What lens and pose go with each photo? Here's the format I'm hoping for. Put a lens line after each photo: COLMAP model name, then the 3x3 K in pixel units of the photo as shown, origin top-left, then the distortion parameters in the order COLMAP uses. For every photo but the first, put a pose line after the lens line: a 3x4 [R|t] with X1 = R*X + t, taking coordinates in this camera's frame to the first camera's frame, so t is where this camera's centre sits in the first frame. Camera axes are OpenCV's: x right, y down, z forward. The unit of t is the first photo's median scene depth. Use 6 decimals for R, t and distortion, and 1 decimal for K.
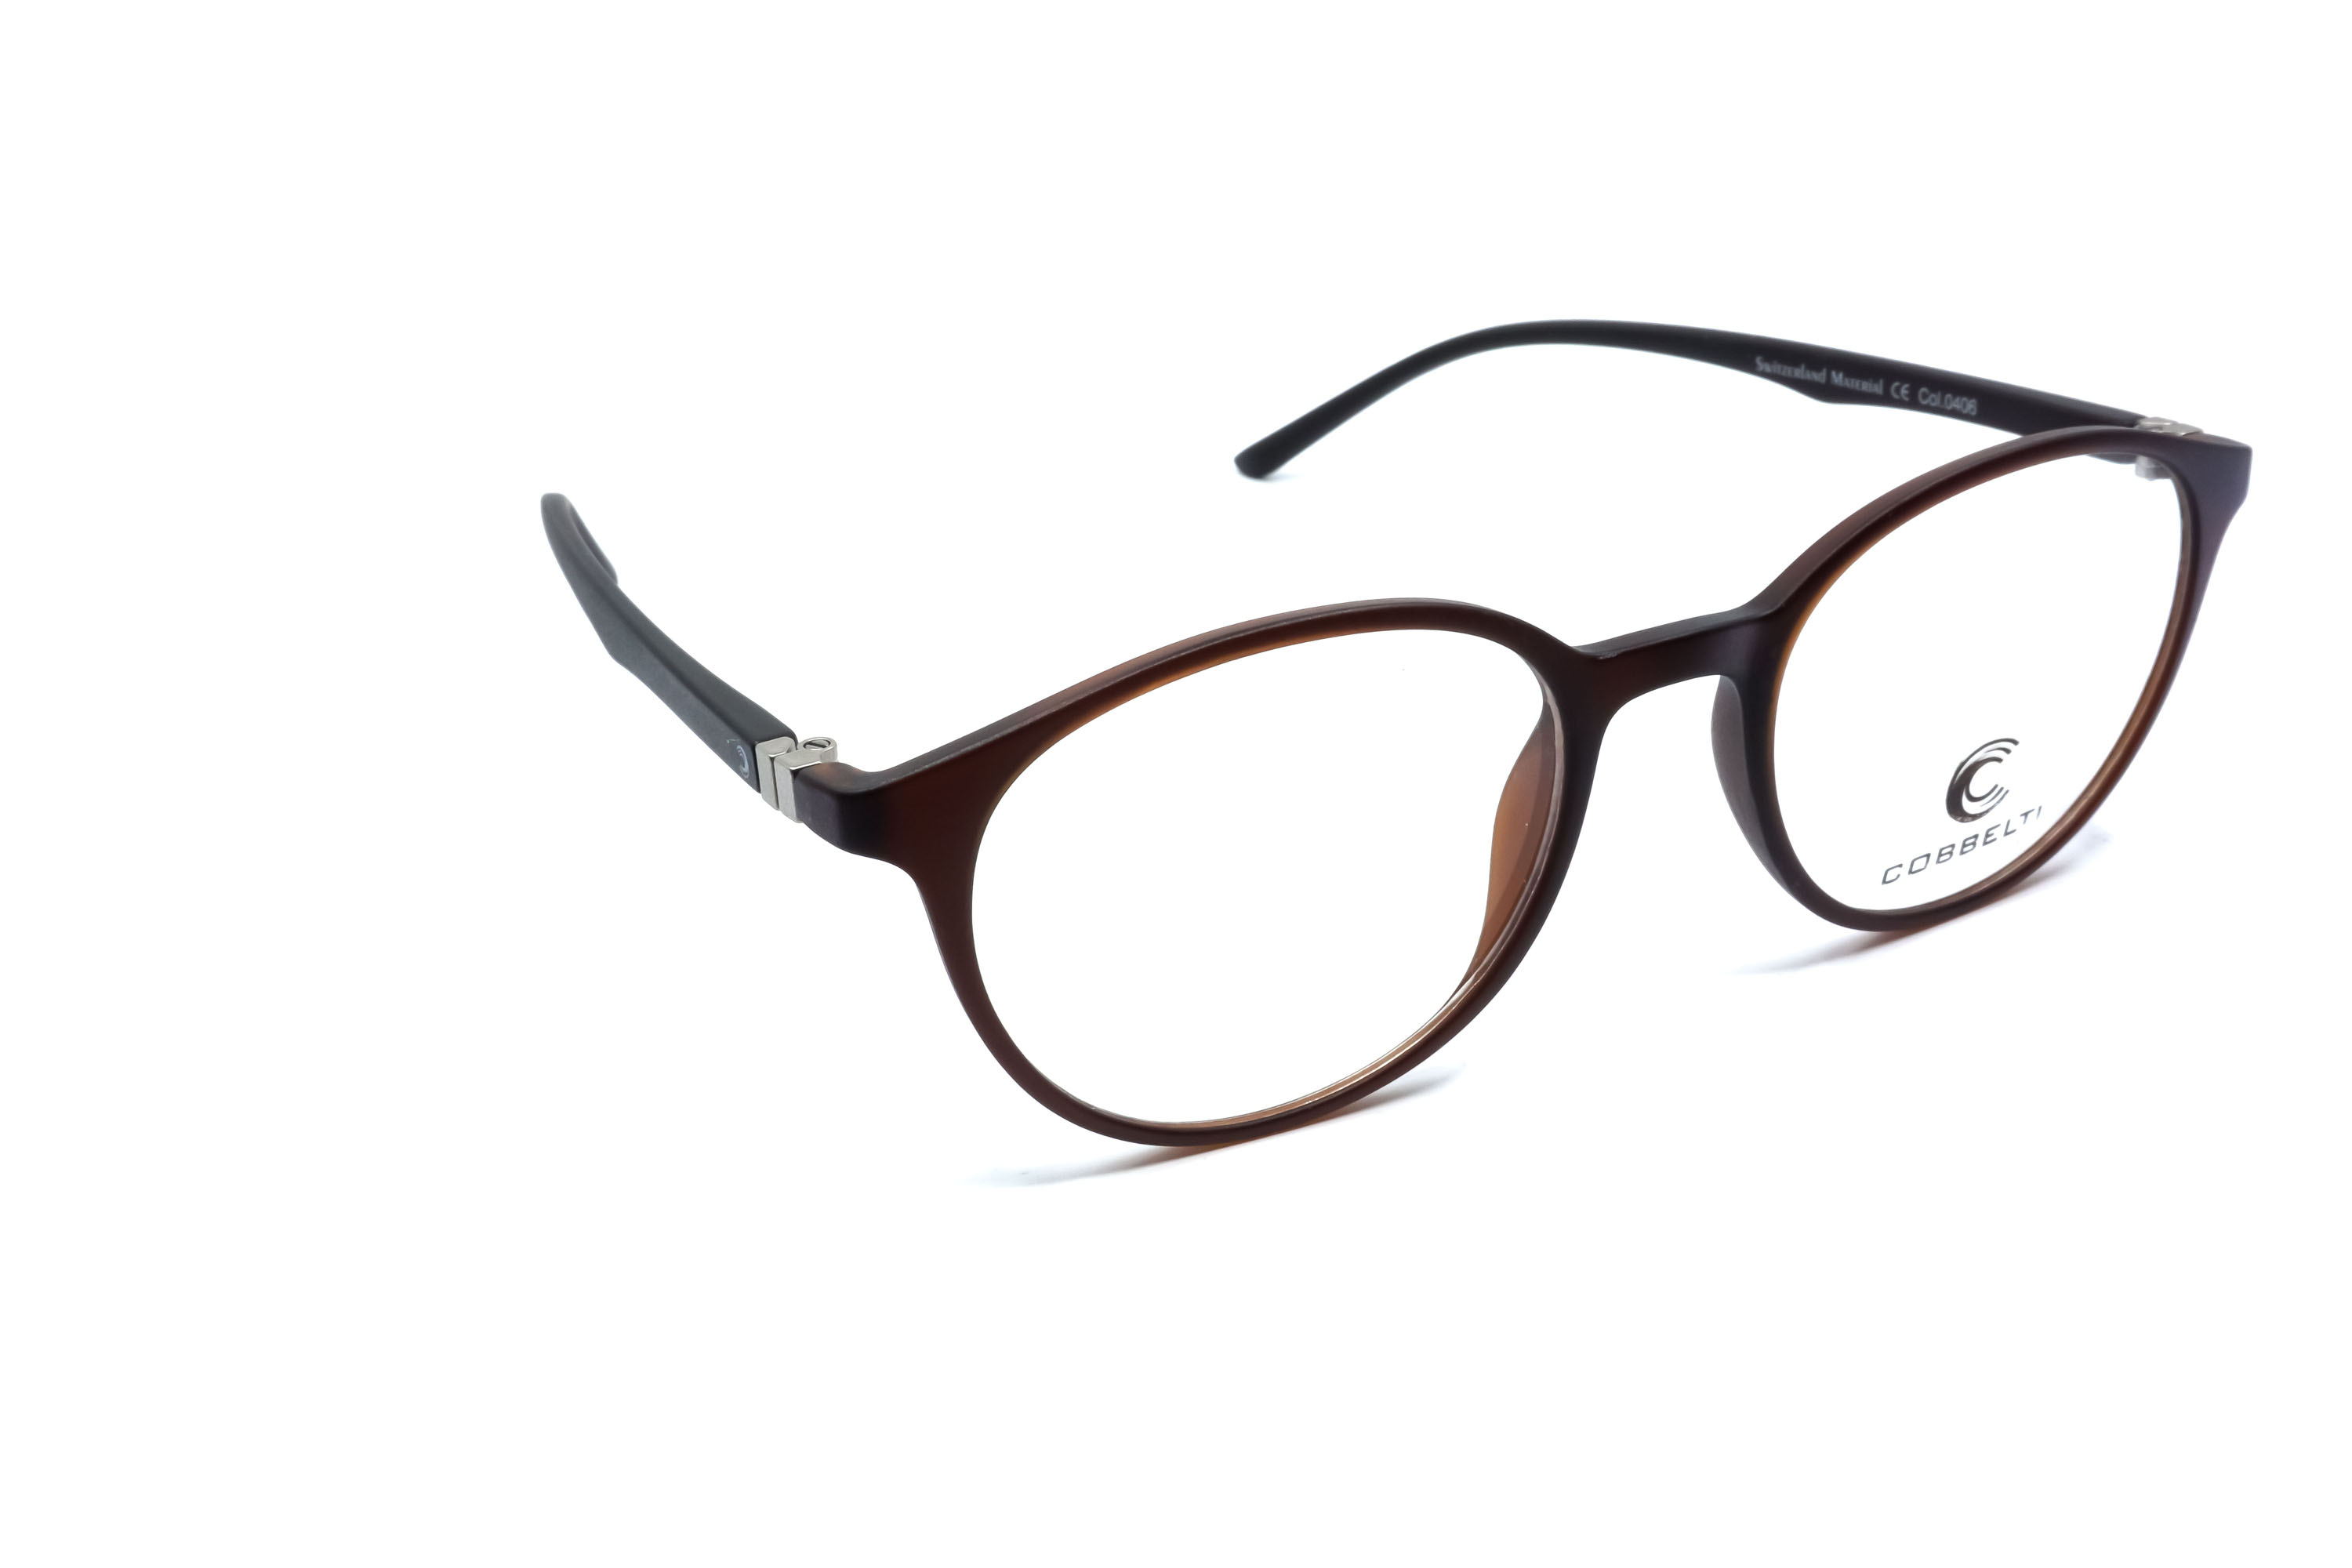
lens RADIAL K [[2639.9, 0, 1218.6], [0, 2639.9, 783.9], [0, 0, 1]] dist [0.007397, 0.003846]
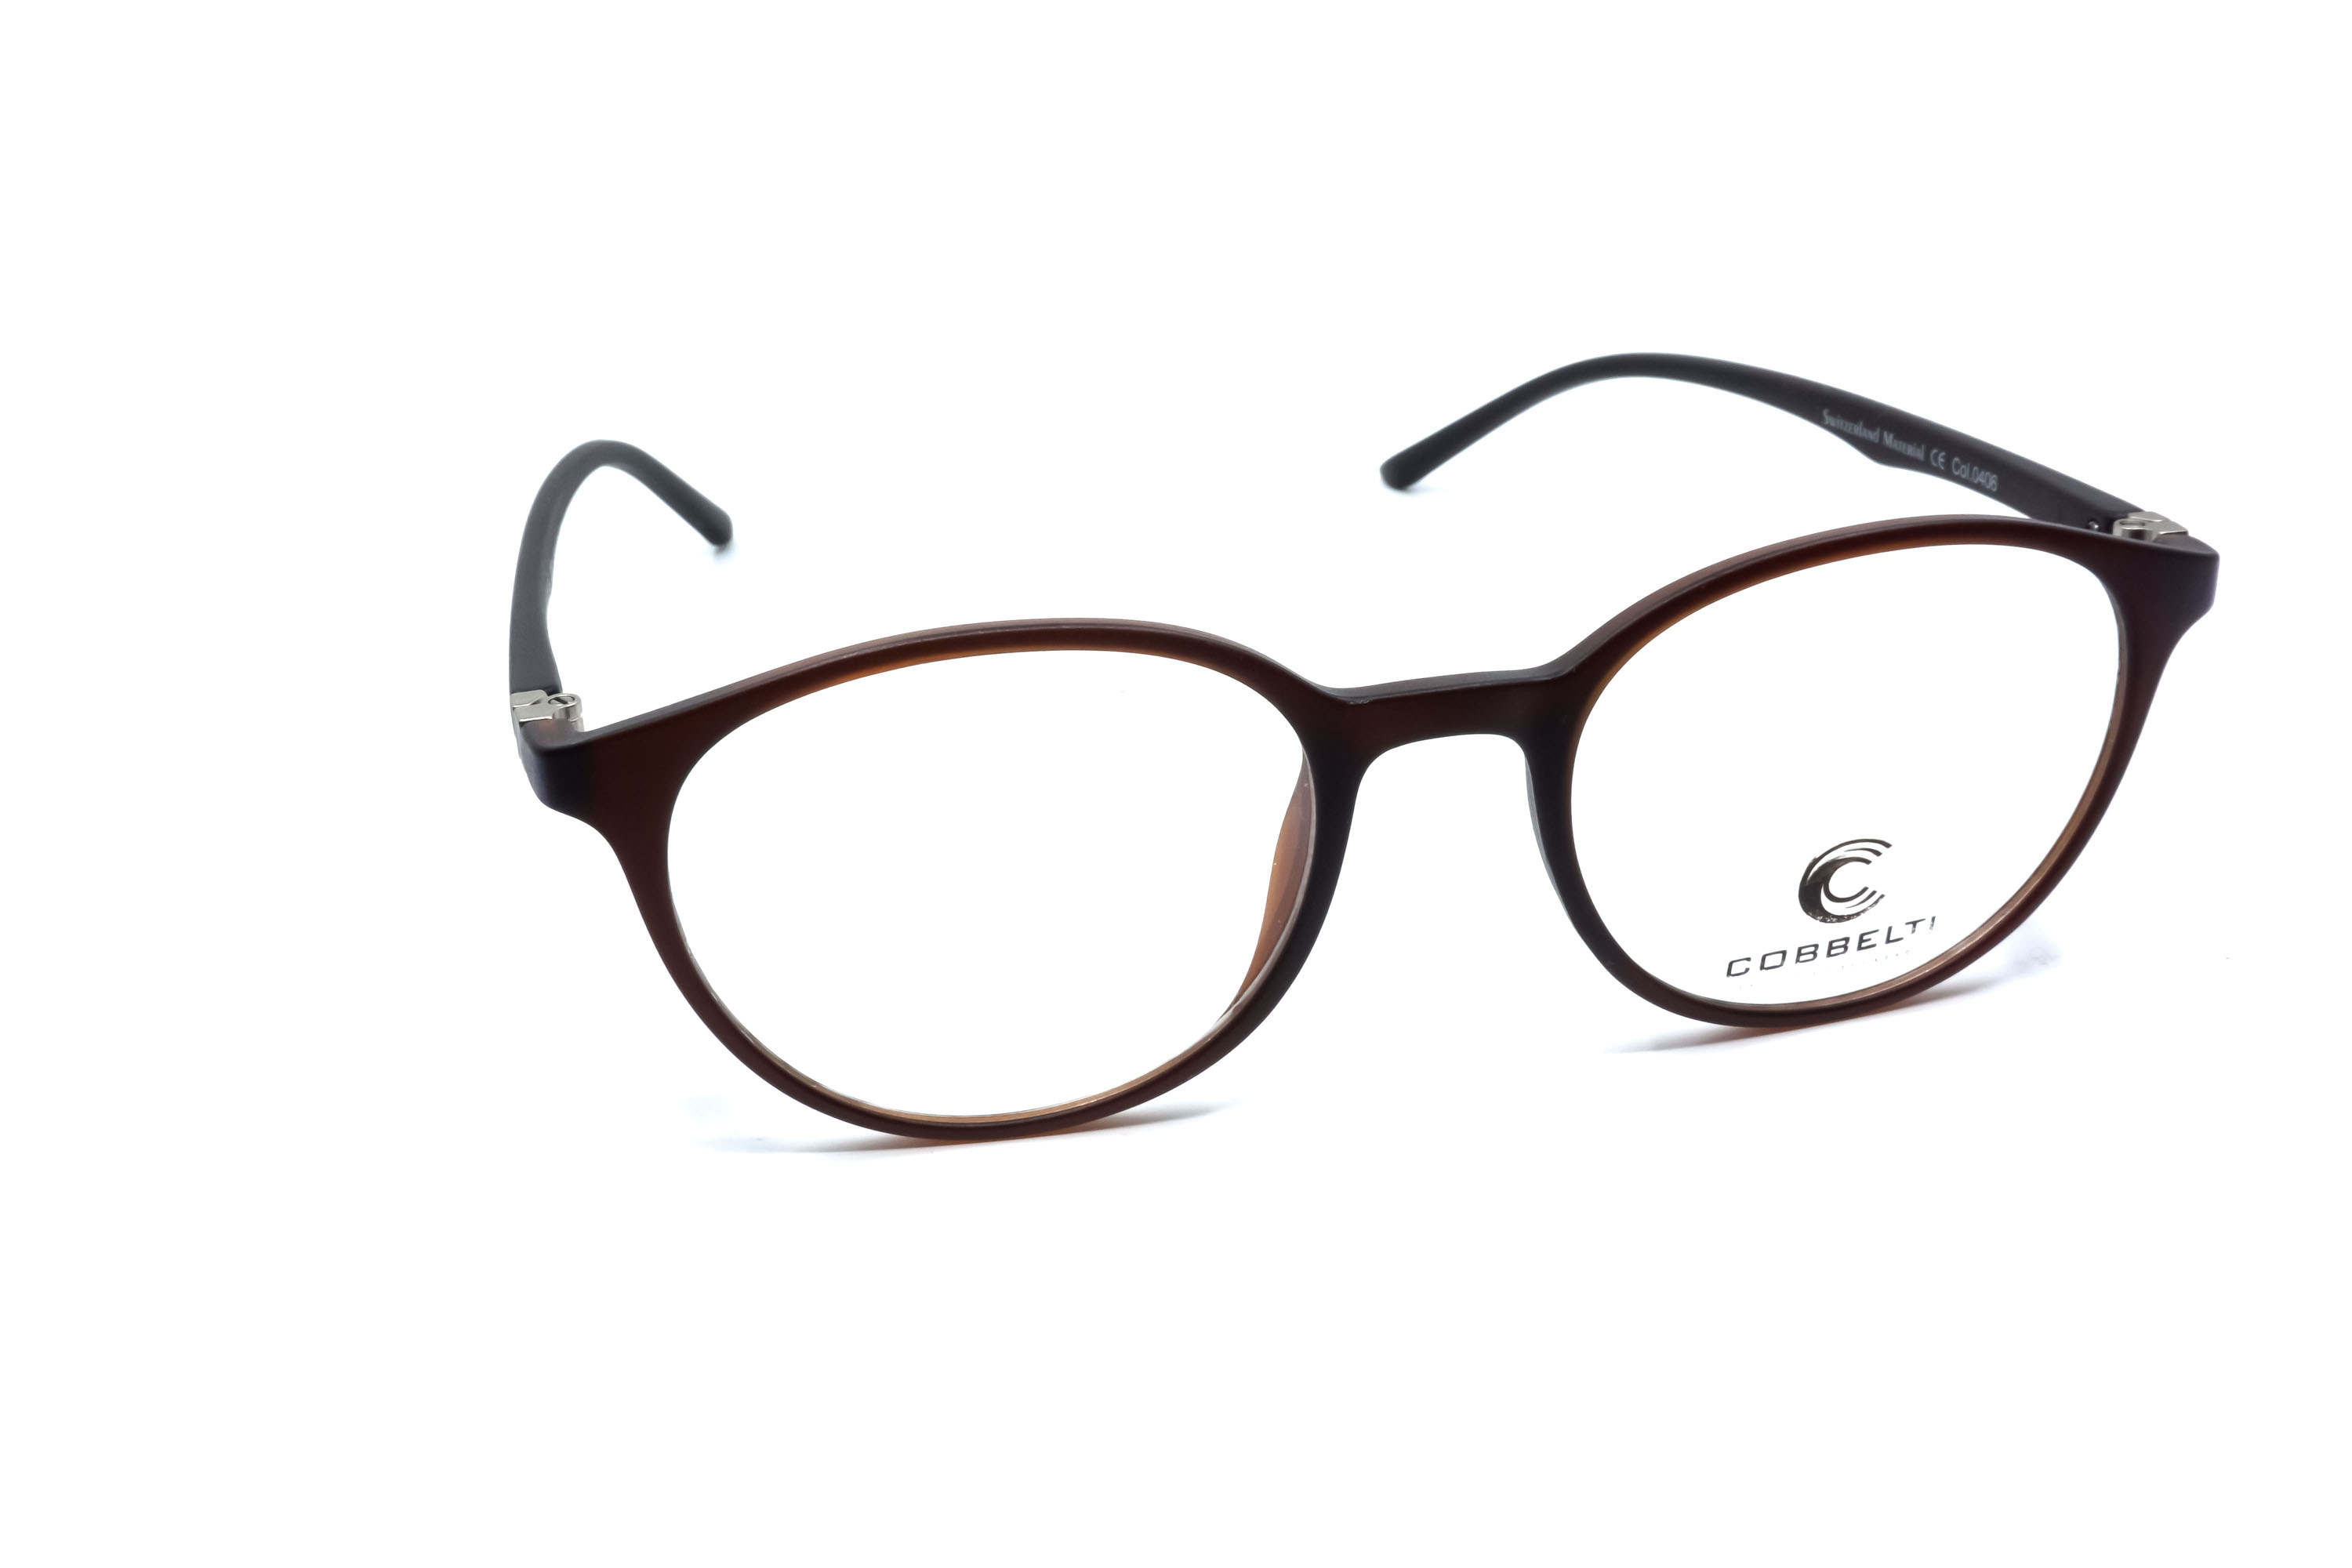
lens RADIAL K [[2639.9, 0, 1218.6], [0, 2639.9, 783.9], [0, 0, 1]] dist [0.007397, 0.003846]
pose [[0.965678, 0.119180, -0.230787, 0.280289], [-0.117336, 0.992854, 0.021752, -0.028984], [0.231730, 0.006074, 0.972761, 0.037815]]
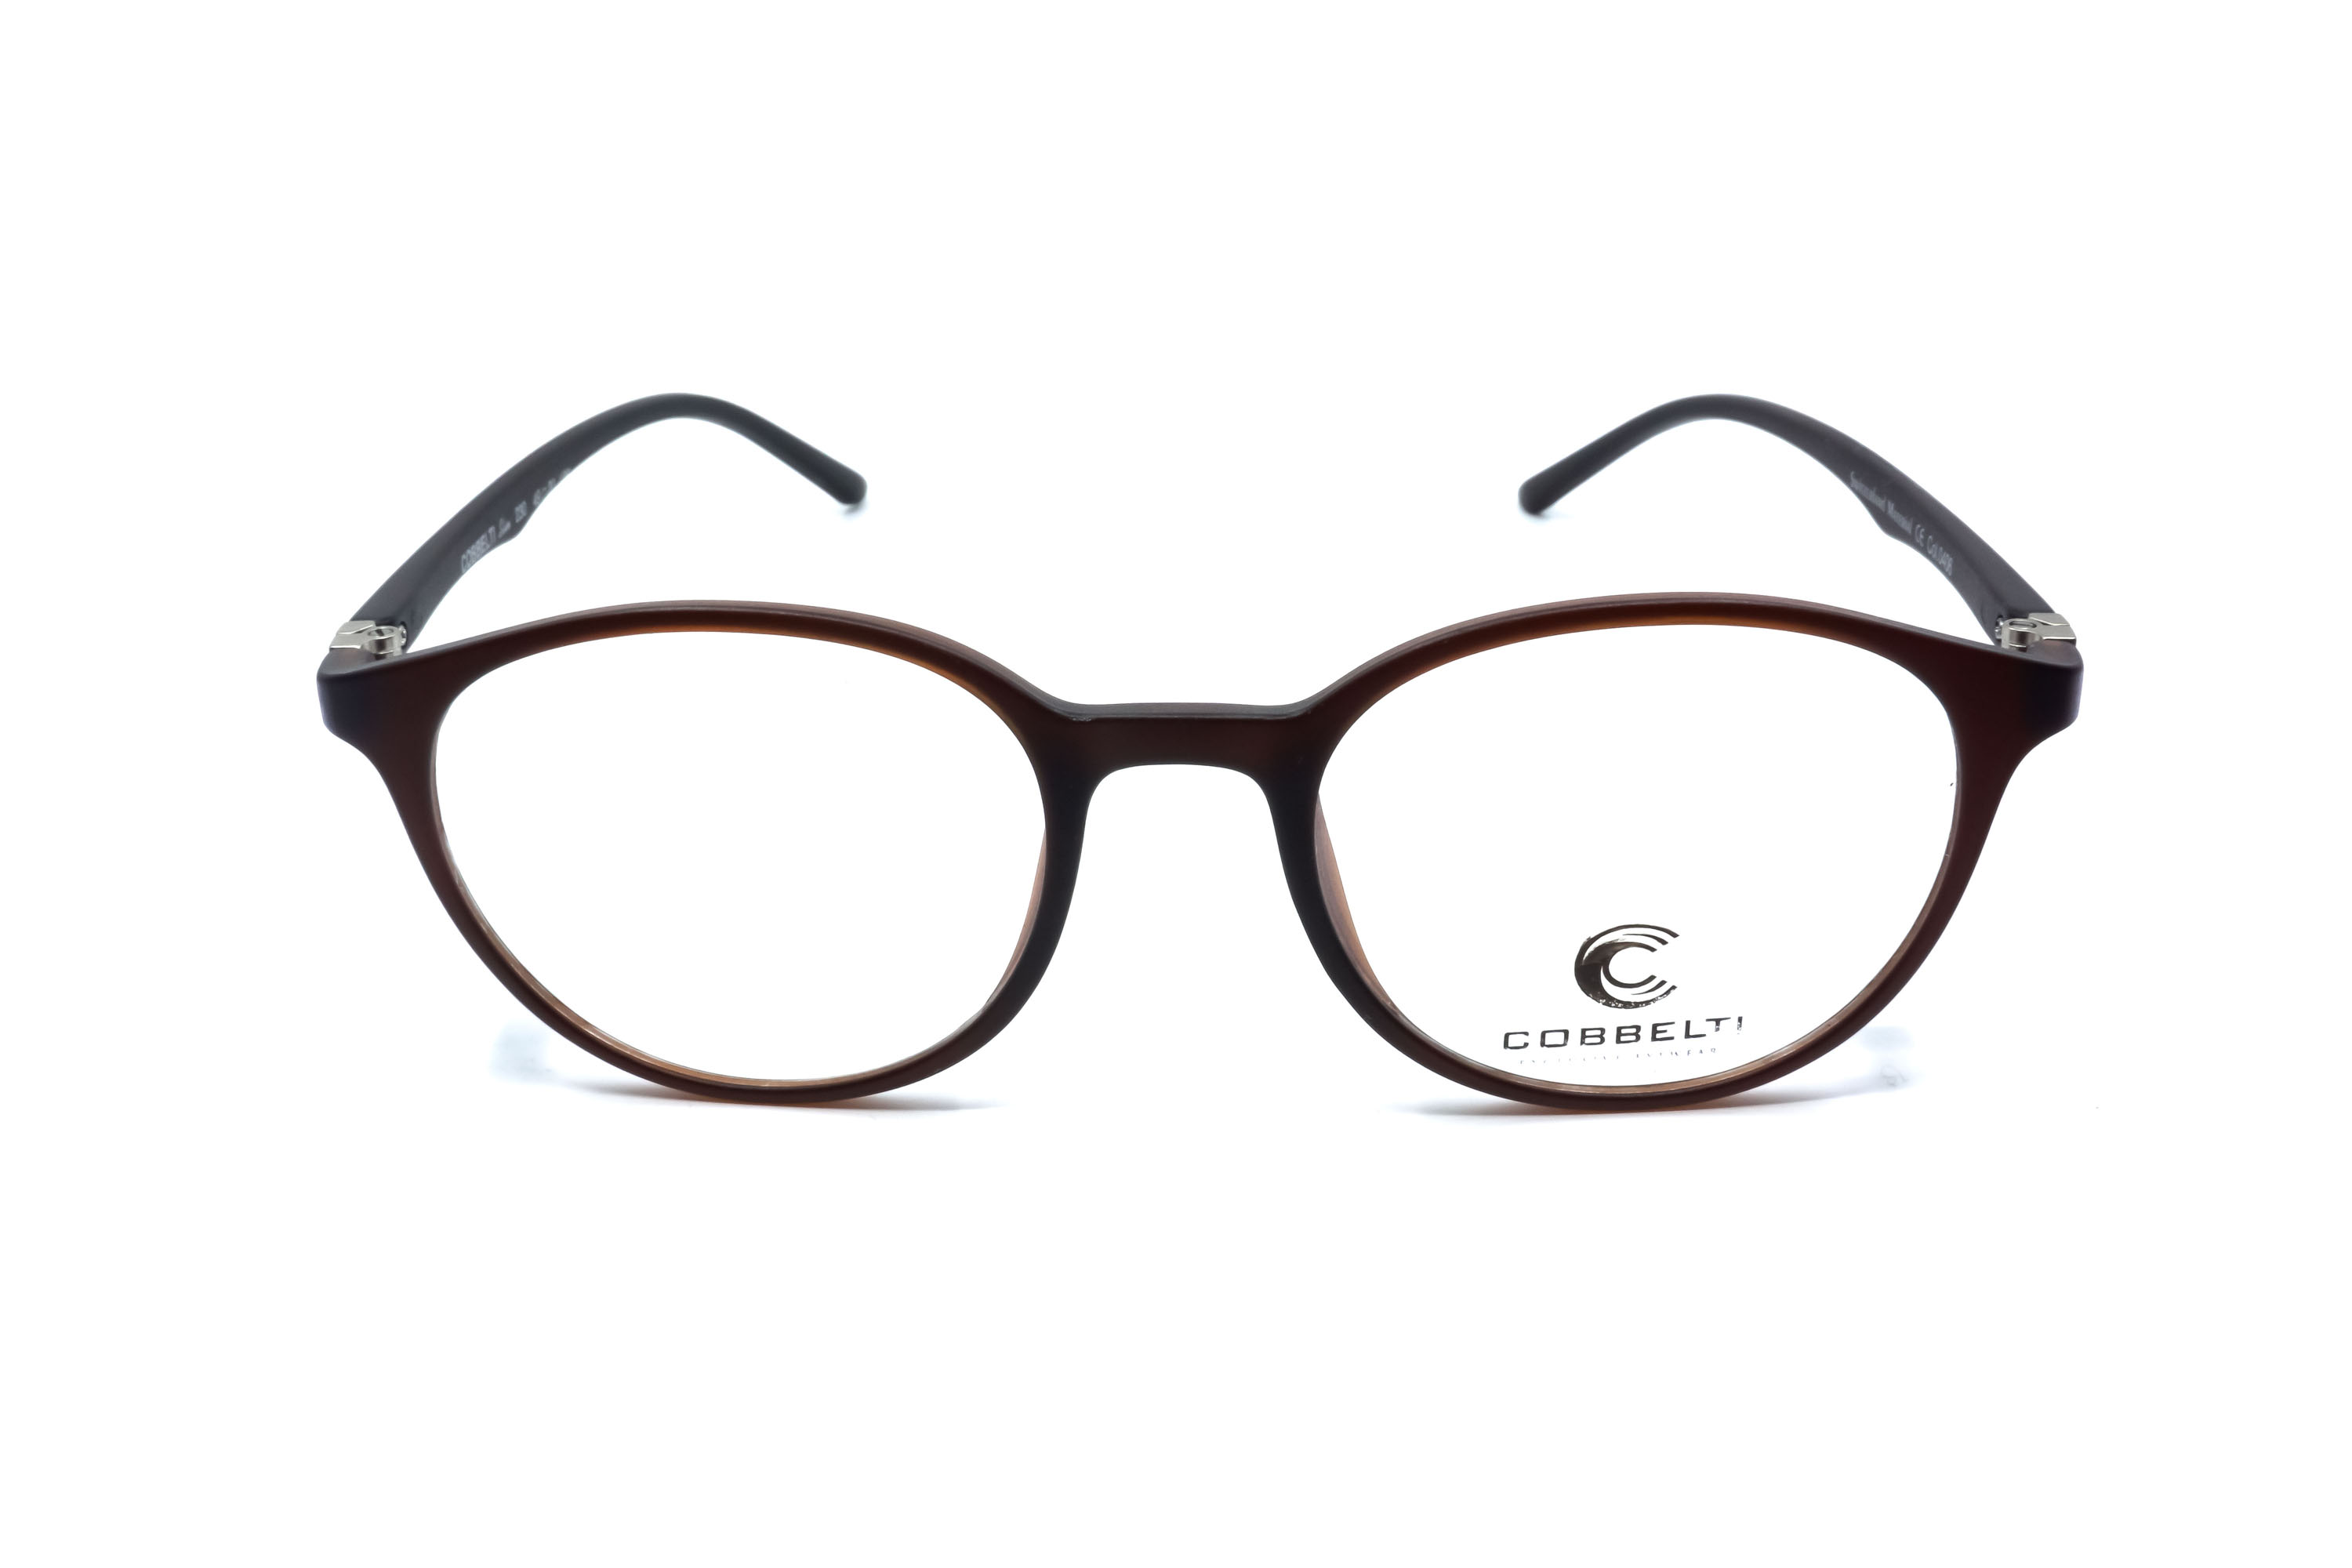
lens RADIAL K [[2639.9, 0, 1218.6], [0, 2639.9, 783.9], [0, 0, 1]] dist [0.007397, 0.003846]
pose [[0.864857, 0.233193, -0.444571, 0.539184], [-0.225427, 0.971660, 0.071129, -0.091078], [0.448559, 0.038702, 0.892915, 0.138373]]
